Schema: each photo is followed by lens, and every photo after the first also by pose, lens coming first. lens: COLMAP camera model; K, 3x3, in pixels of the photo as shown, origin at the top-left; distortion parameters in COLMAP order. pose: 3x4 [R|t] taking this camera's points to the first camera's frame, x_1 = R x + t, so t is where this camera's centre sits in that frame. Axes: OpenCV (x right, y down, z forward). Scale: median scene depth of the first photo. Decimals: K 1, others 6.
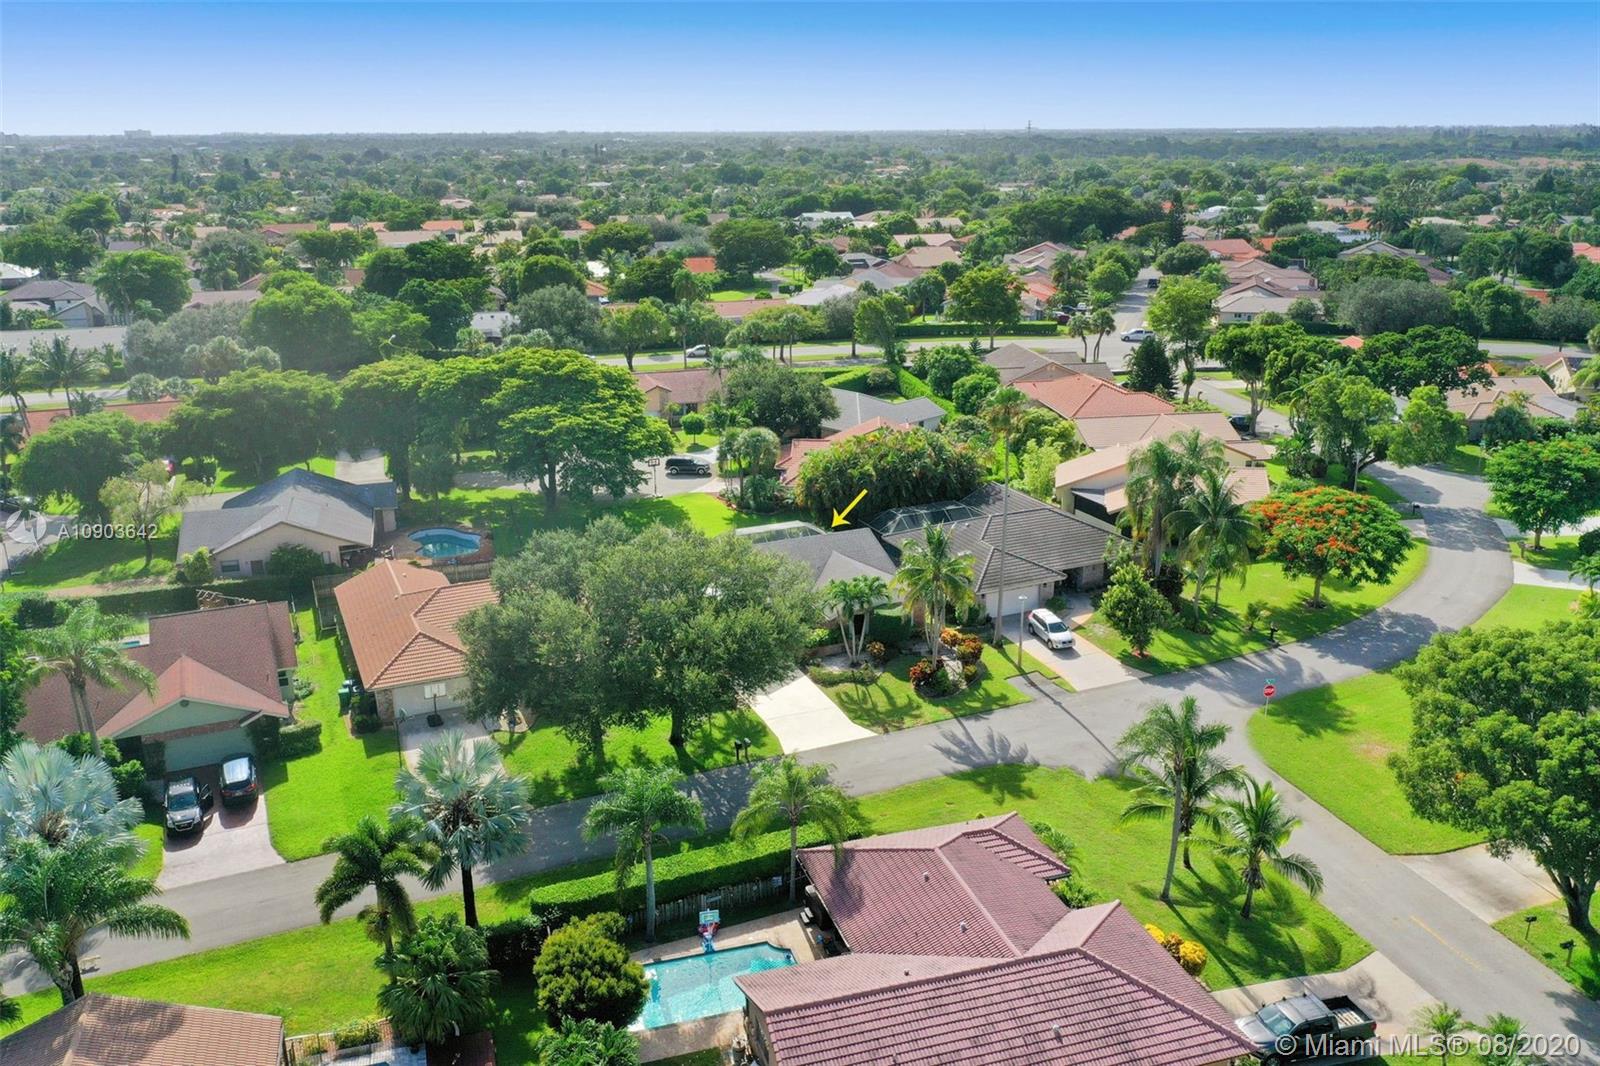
lens RADIAL K [[1262.7, 0, 800.0], [0, 1262.7, 533.0], [0, 0, 1]] dist [0.003742, 0.003753]
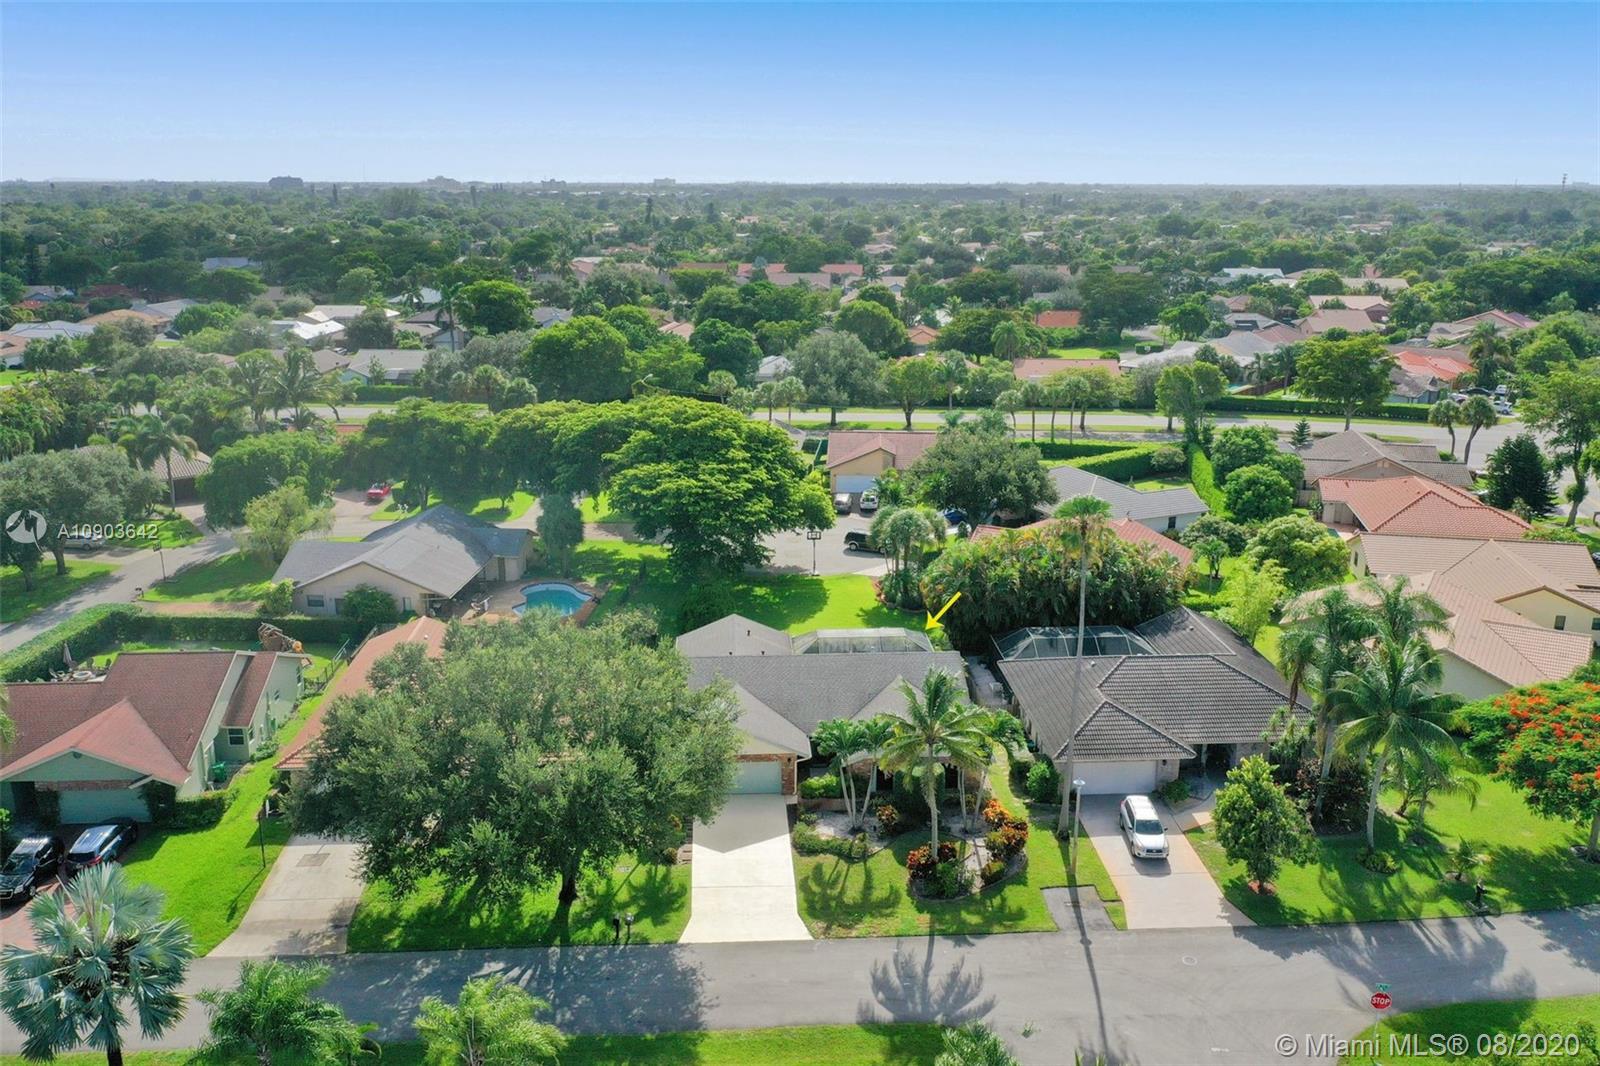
lens RADIAL K [[1262.8, 0, 800.0], [0, 1262.8, 533.0], [0, 0, 1]] dist [0.001213, 0.005907]
pose [[0.934119, 0.103455, -0.341642, 0.134180], [-0.116198, 0.993081, -0.016986, -0.031541], [0.337521, 0.055565, 0.939677, 0.128028]]
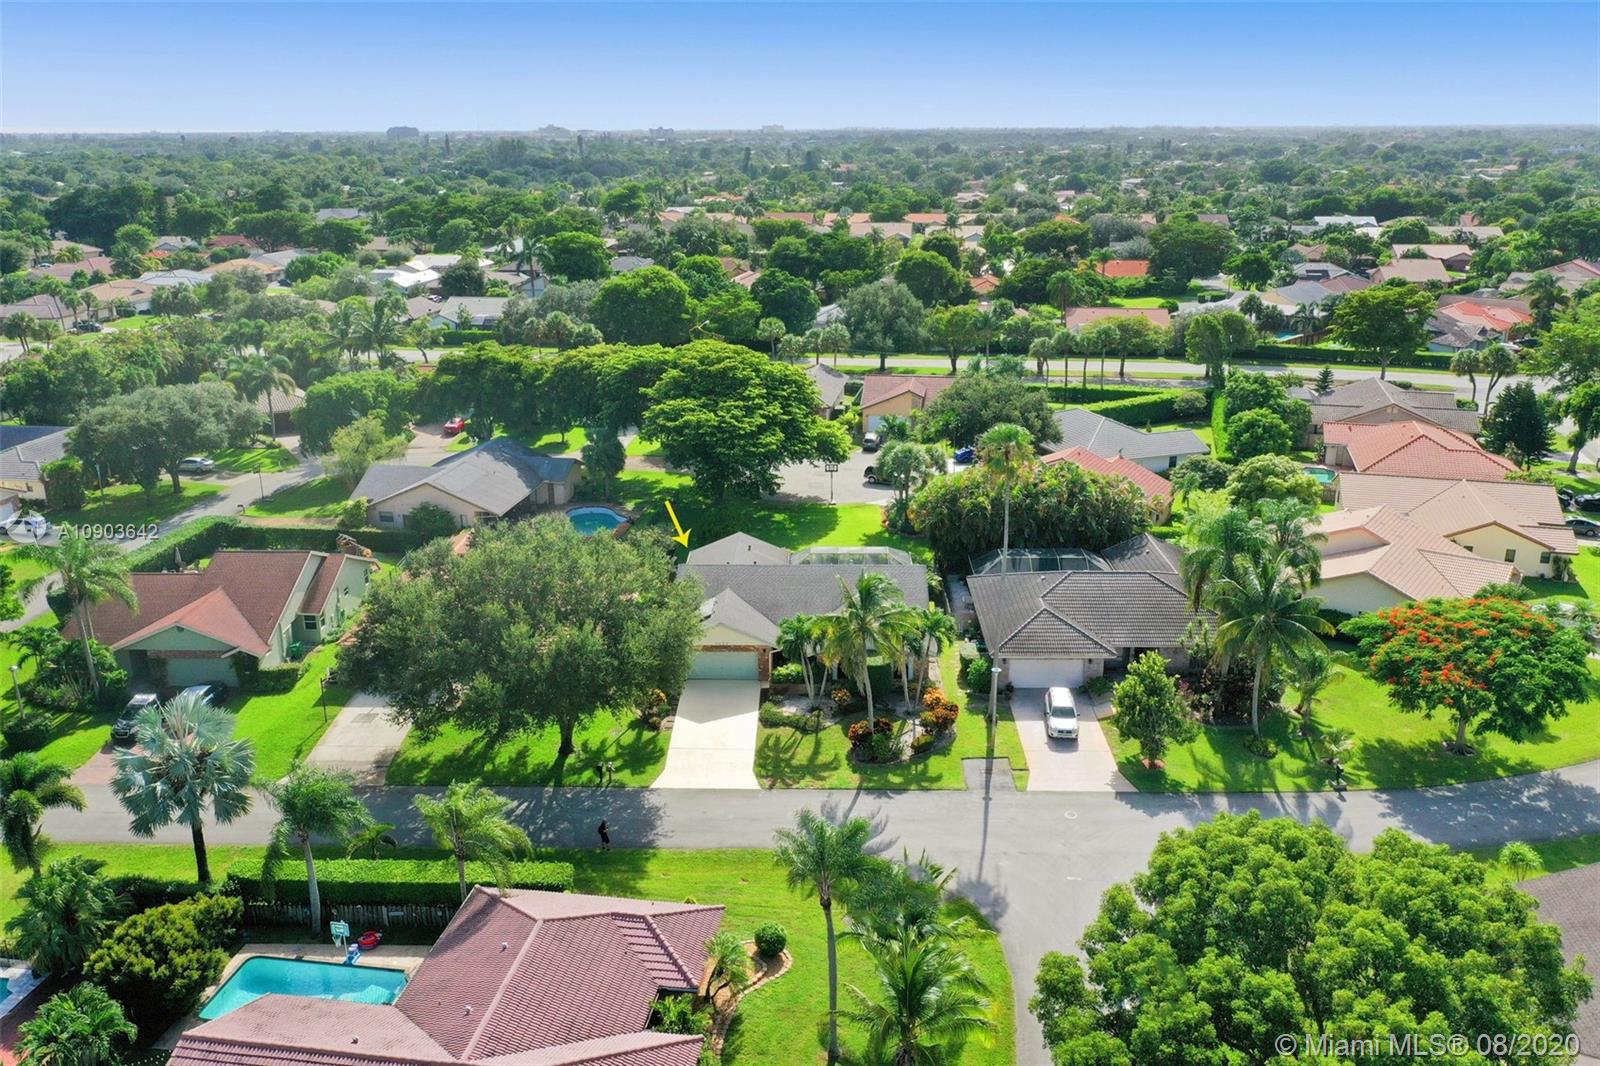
lens RADIAL K [[1262.7, 0, 800.0], [0, 1262.7, 533.0], [0, 0, 1]] dist [0.003742, 0.003753]
pose [[0.901288, 0.133387, -0.412173, 0.204852], [-0.131819, 0.990745, 0.032379, -0.026352], [0.412678, 0.025150, 0.910530, 0.082566]]
